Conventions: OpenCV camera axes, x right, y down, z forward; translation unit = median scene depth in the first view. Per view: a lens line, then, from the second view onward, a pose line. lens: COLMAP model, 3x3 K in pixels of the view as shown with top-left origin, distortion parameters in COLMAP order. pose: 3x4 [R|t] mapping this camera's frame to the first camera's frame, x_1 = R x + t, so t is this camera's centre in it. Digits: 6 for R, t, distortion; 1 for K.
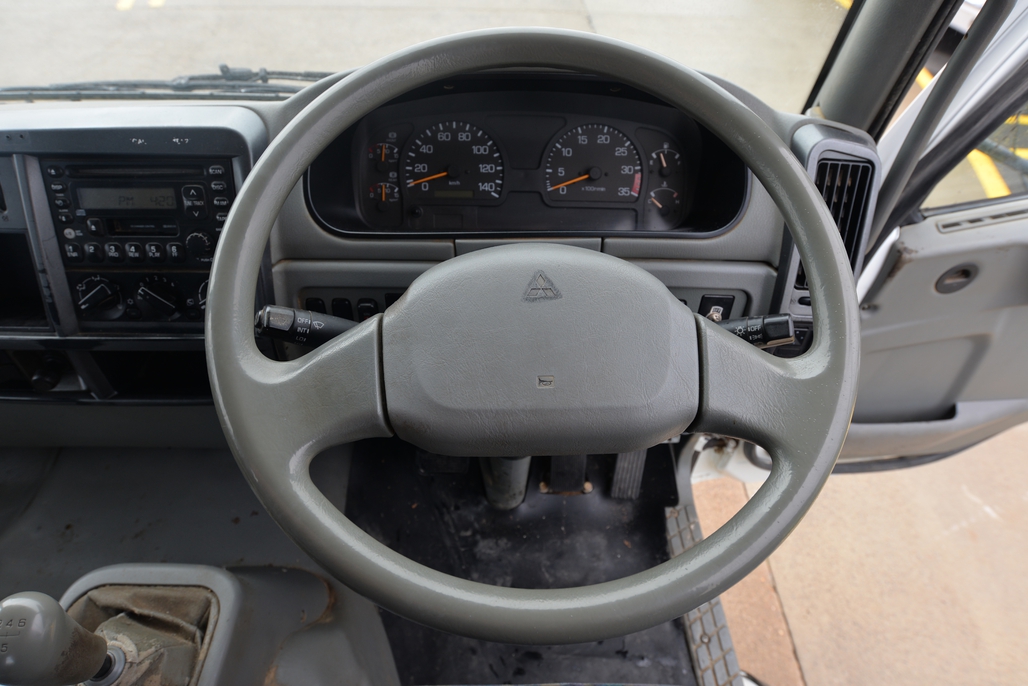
lens RADIAL K [[554.4, 0, 514.0], [0, 554.4, 343.0], [0, 0, 1]] dist [-0.073921, 0.037342]
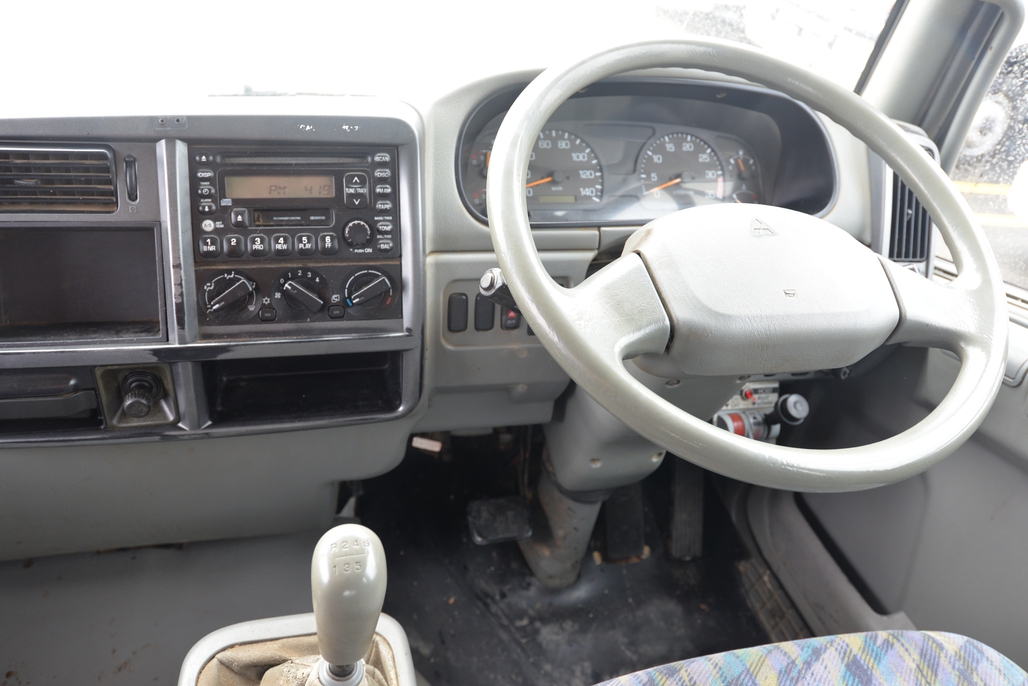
lens RADIAL K [[733.9, 0, 531.8], [0, 733.9, 342.2], [0, 0, 1]] dist [-0.026455, -0.002363]
pose [[0.970125, -0.065742, 0.233527, -0.487480], [0.110303, 0.976864, -0.183222, 0.225297], [-0.216079, 0.203507, 0.954932, -0.213130]]
